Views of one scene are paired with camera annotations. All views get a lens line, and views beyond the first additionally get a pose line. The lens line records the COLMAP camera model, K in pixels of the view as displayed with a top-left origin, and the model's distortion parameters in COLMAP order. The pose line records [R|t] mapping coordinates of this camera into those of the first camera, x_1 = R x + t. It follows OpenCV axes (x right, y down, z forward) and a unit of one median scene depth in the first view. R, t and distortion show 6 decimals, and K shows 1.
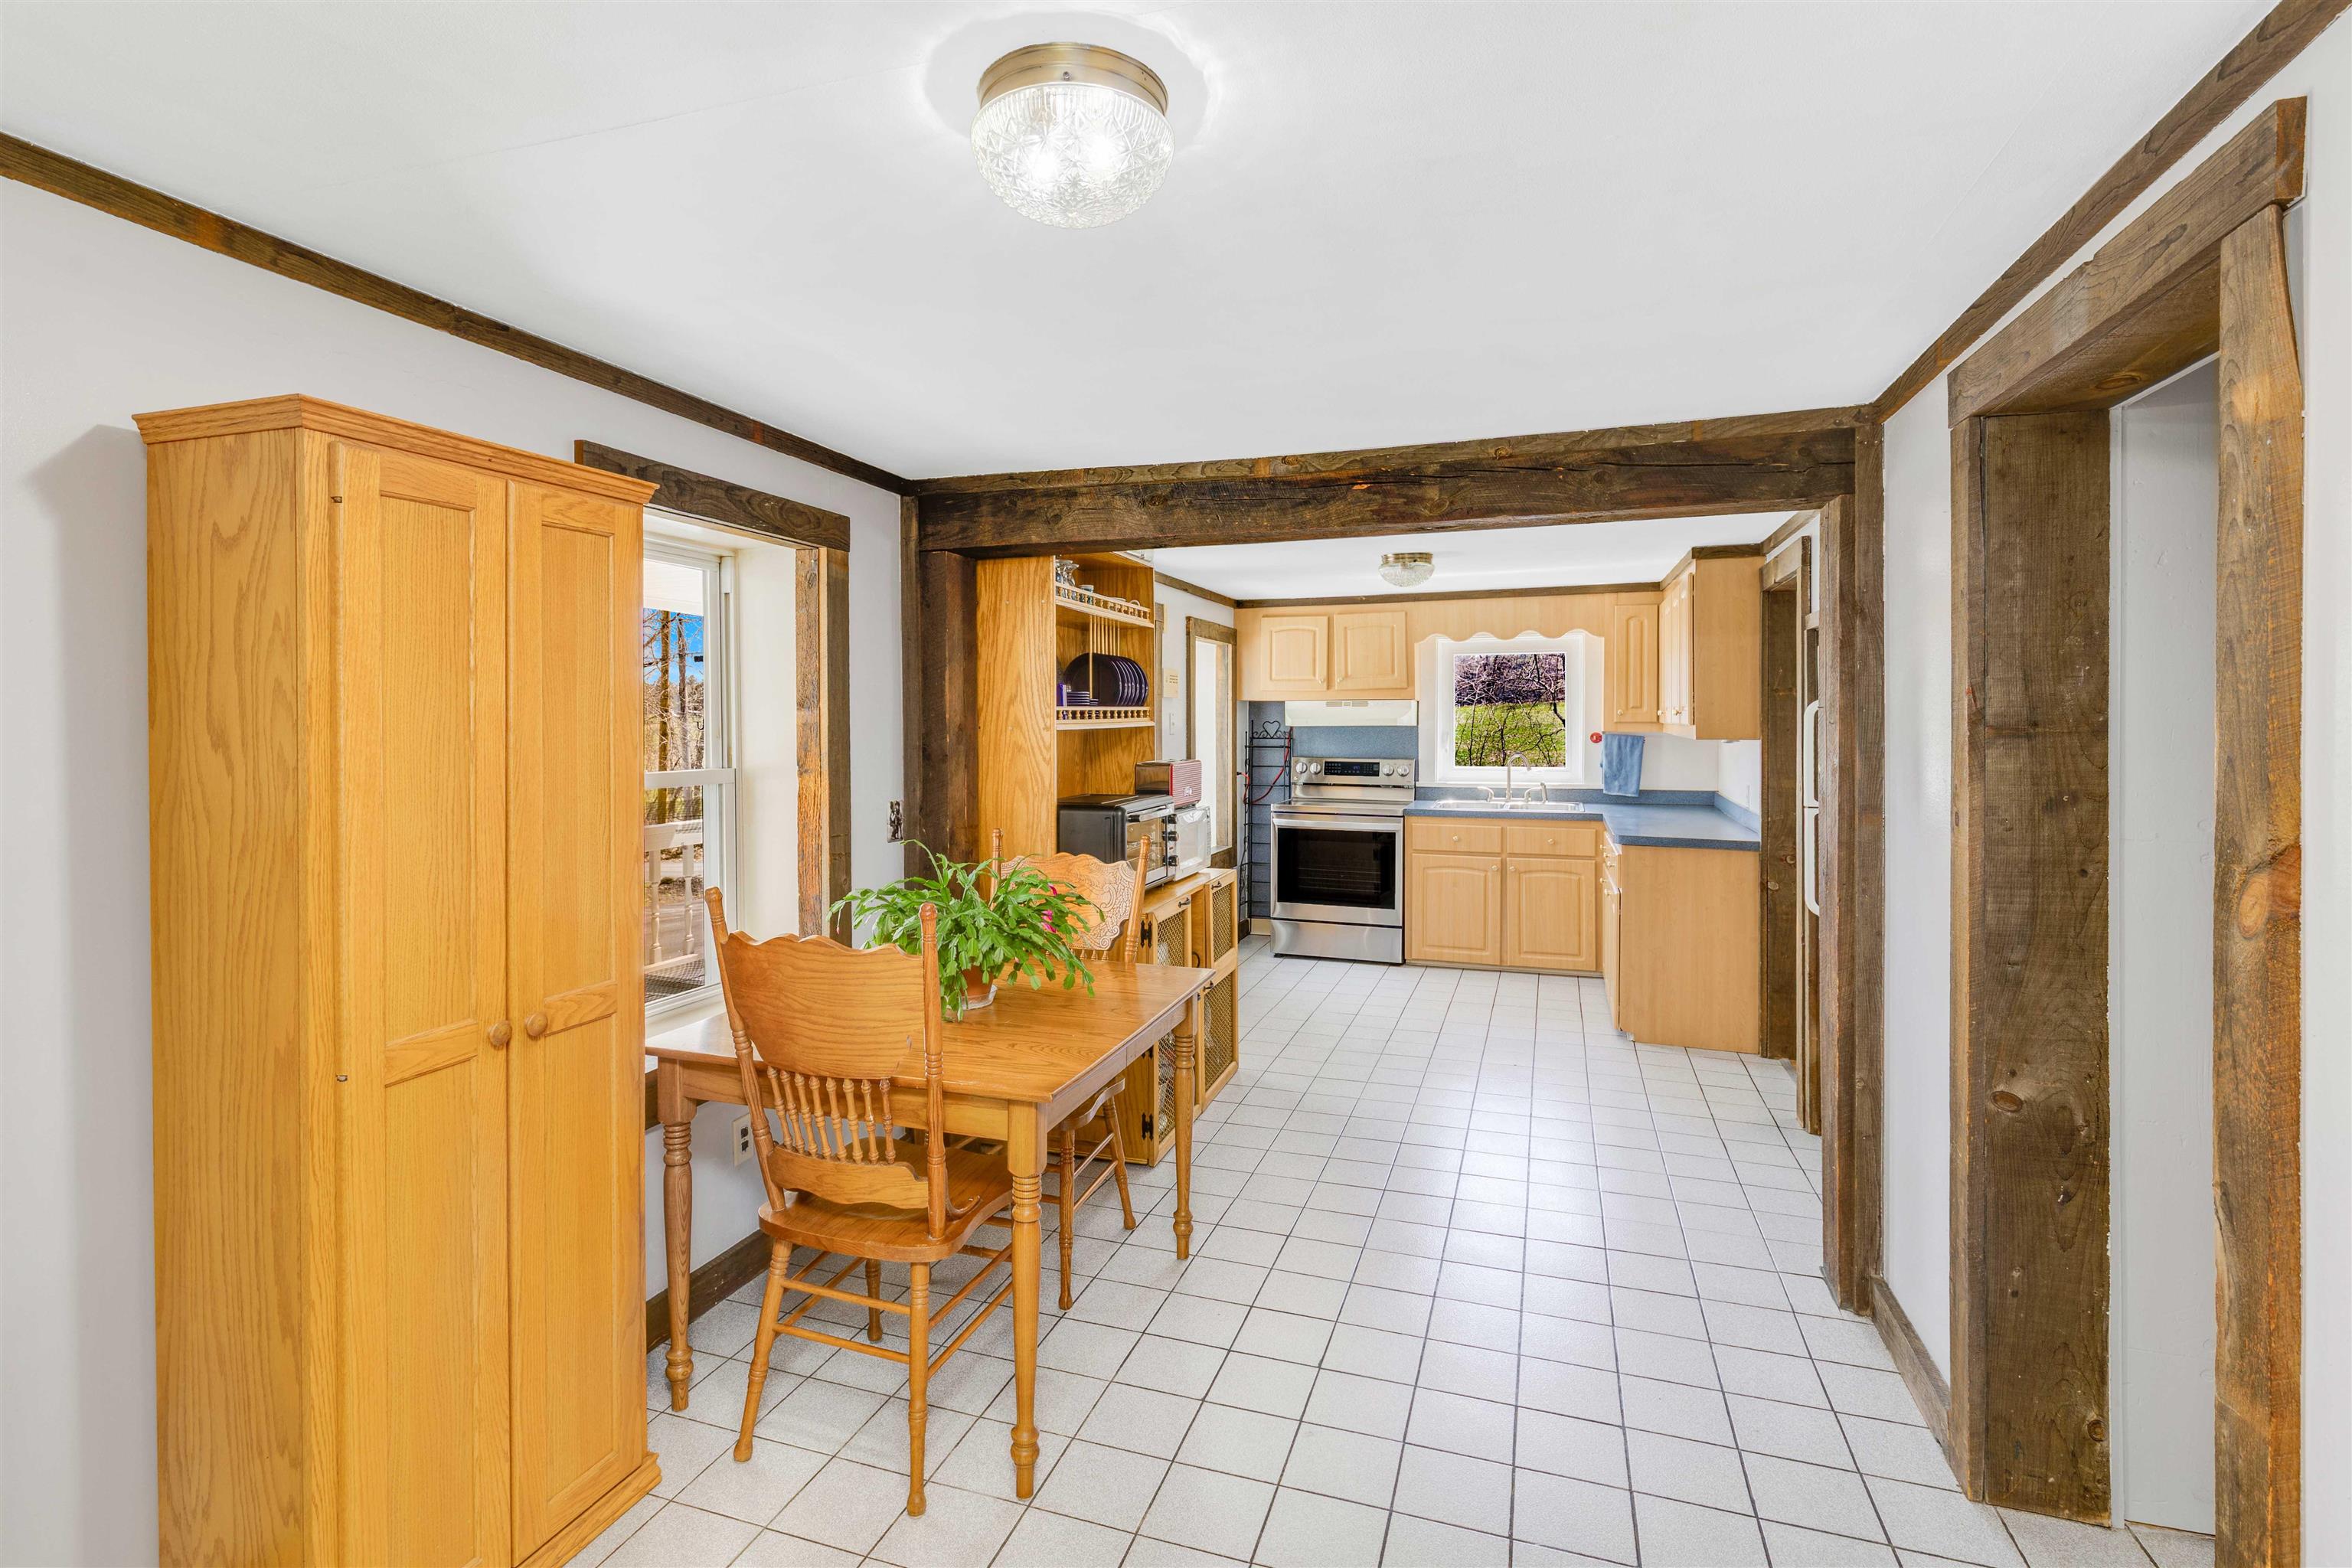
lens RADIAL K [[1122.9, 0, 1165.8], [0, 1122.9, 719.5], [0, 0, 1]] dist [-0.000462, 0.000001]
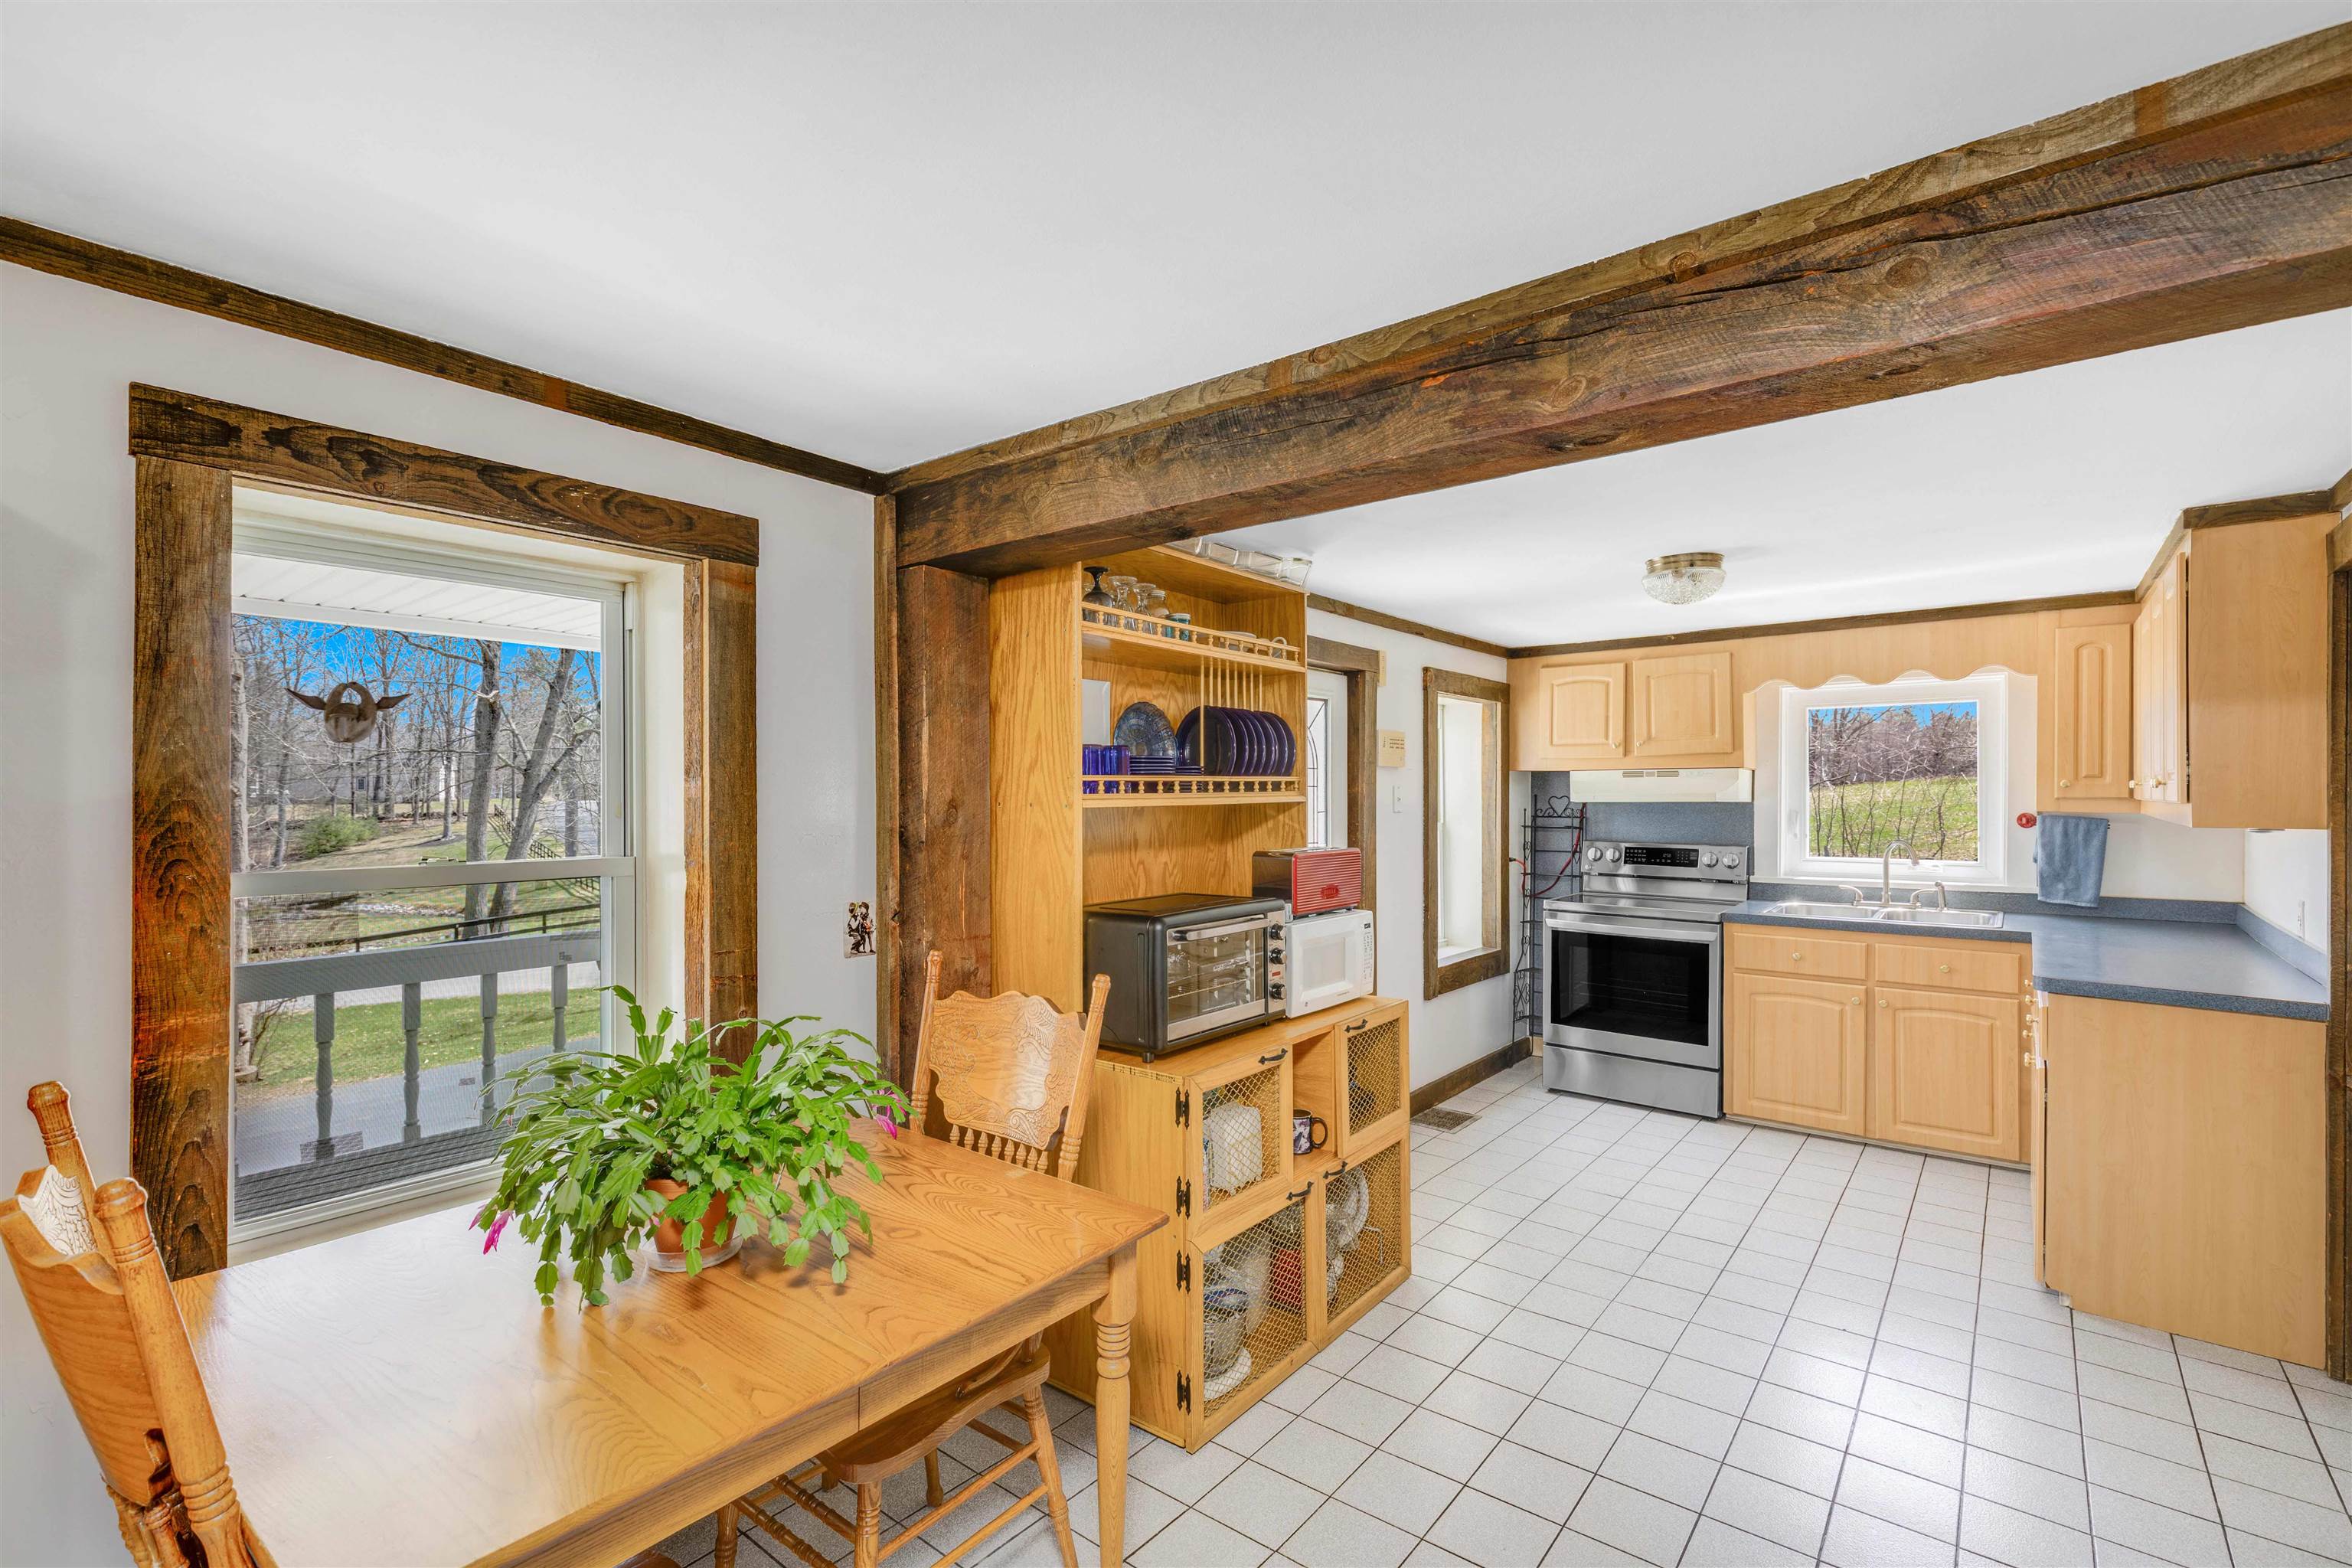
lens RADIAL K [[1051.4, 0, 1227.0], [0, 1051.4, 792.8], [0, 0, 1]] dist [-0.000531, 0.000133]
pose [[0.950055, 0.000002, -0.312082, 0.123340], [-0.000533, 0.999999, -0.001616, 0.000466], [0.312082, 0.001701, 0.950054, 0.239203]]
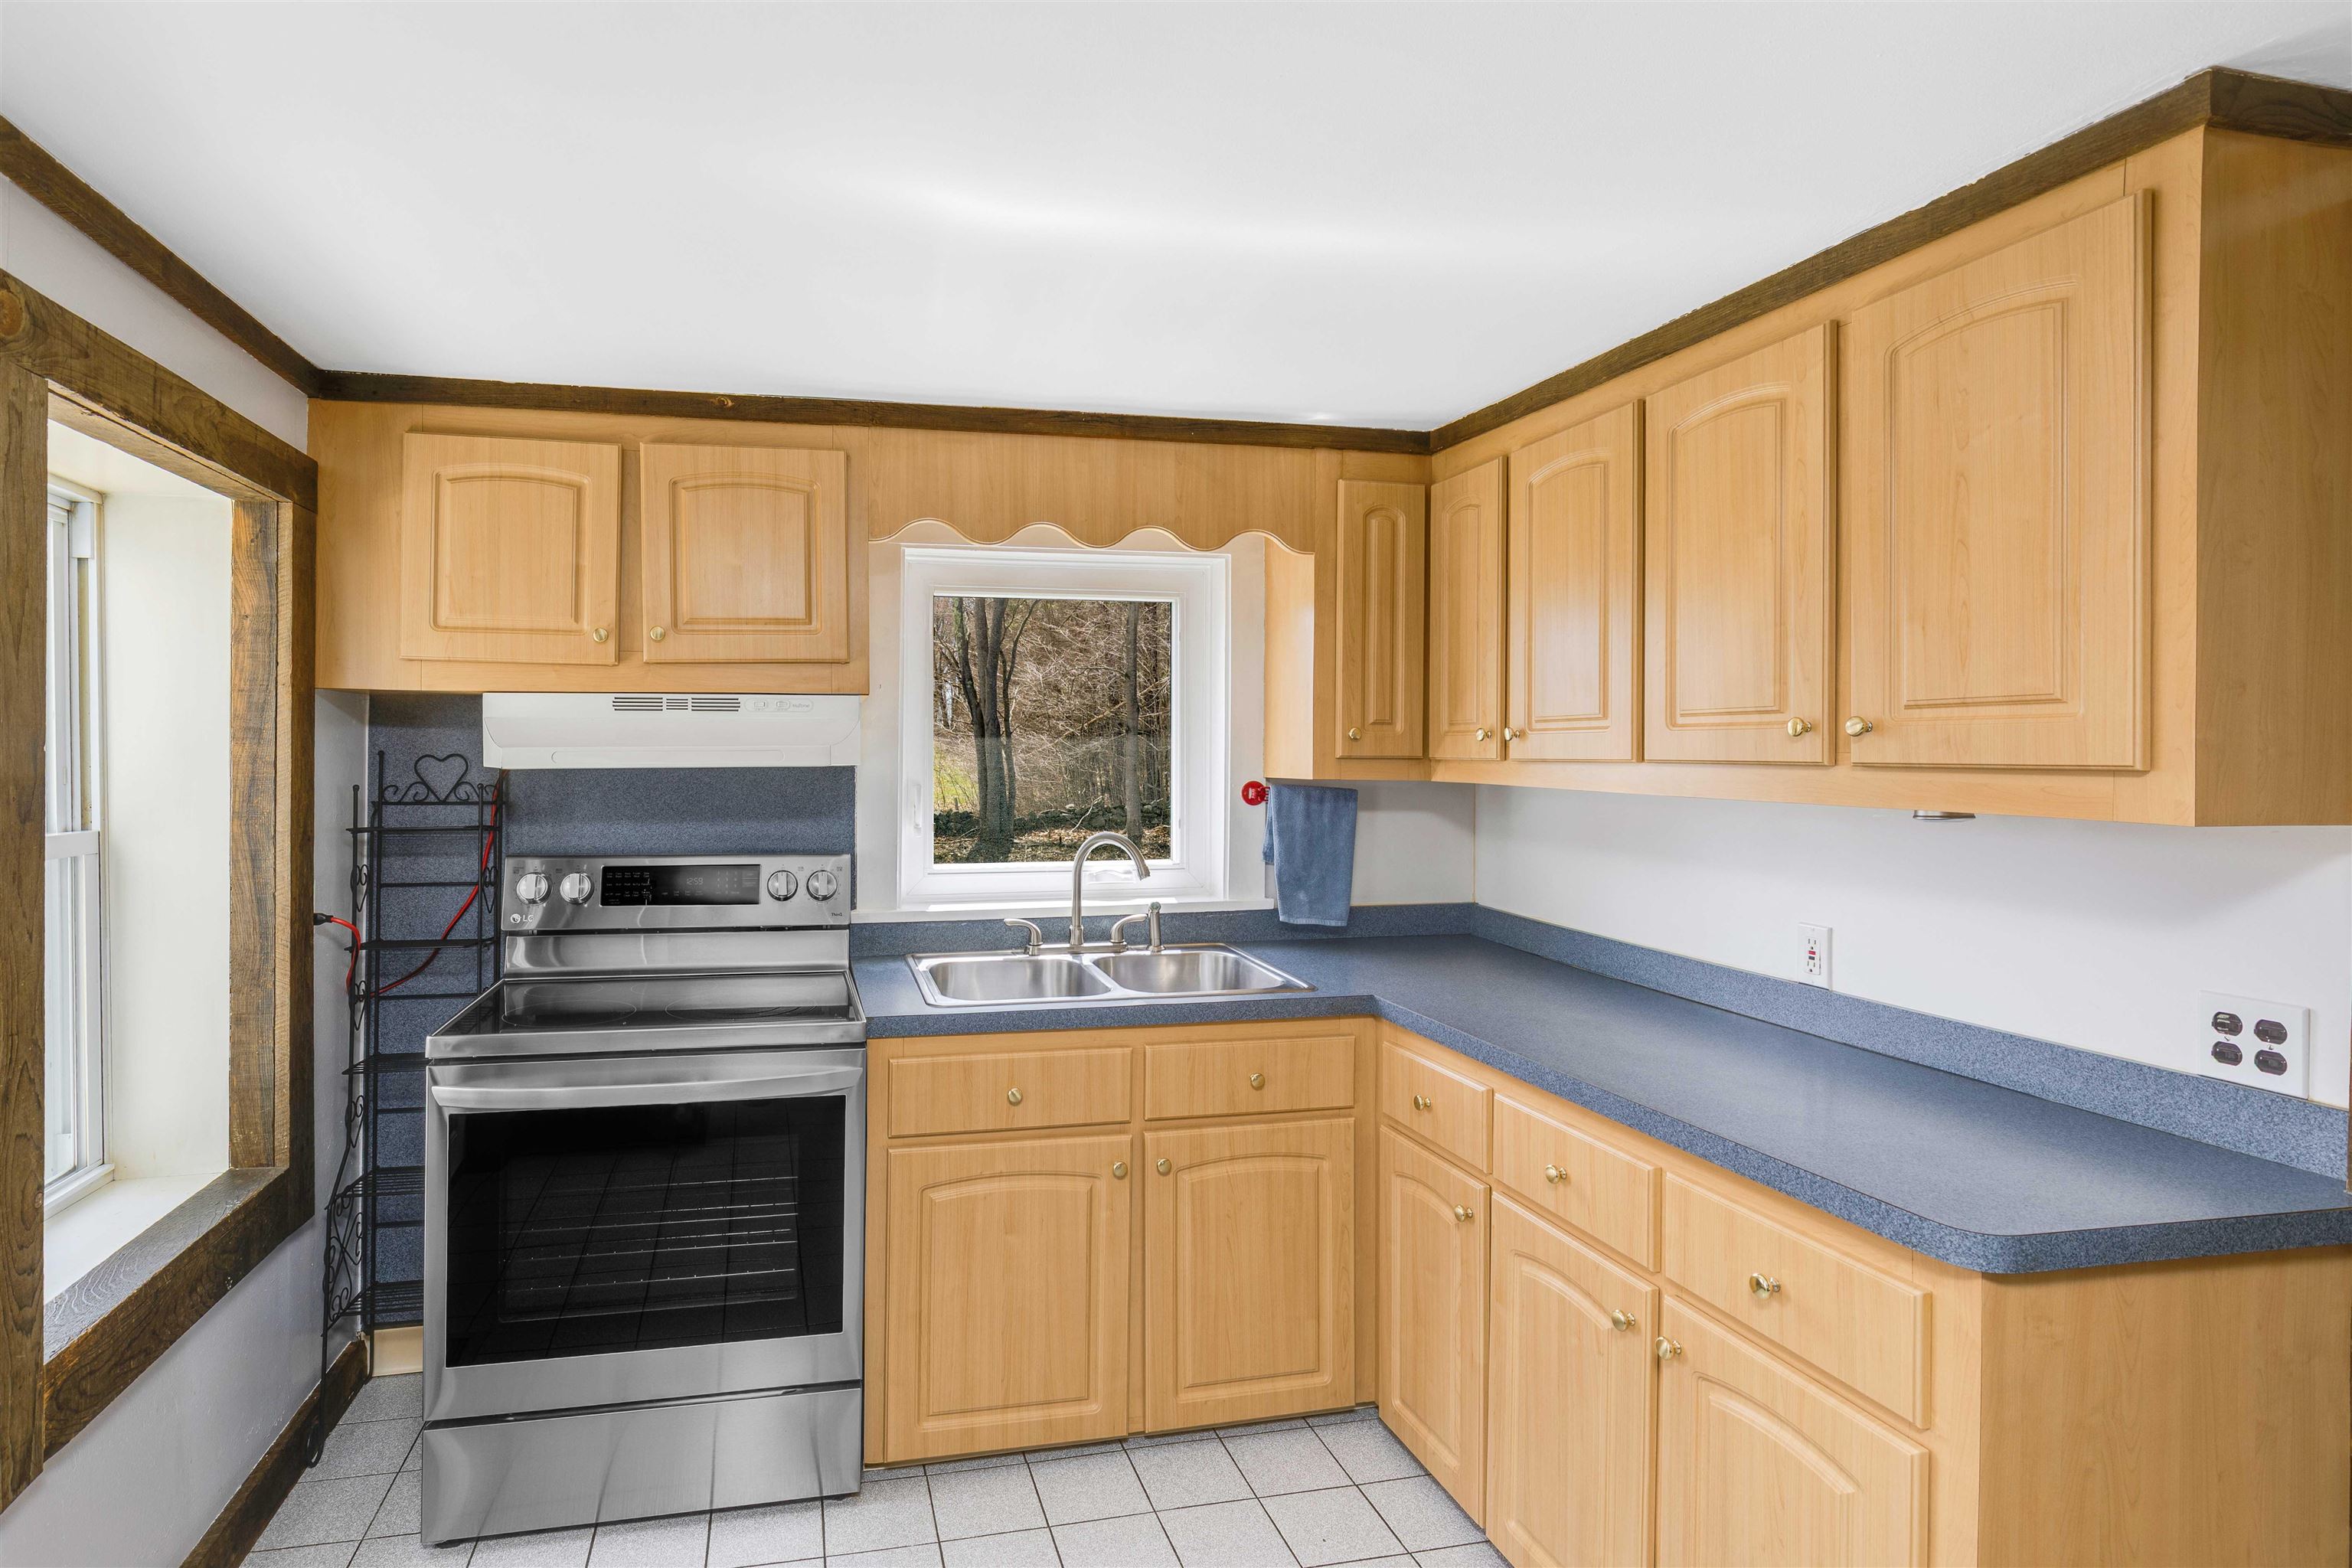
lens RADIAL K [[1108.6, 0, 986.0], [0, 1108.6, 751.3], [0, 0, 1]] dist [-0.001579, -0.000174]
pose [[0.869495, 0.003210, 0.493931, 0.084844], [-0.000877, 0.999987, -0.004954, 0.002475], [-0.493941, 0.003874, 0.869487, 0.735595]]
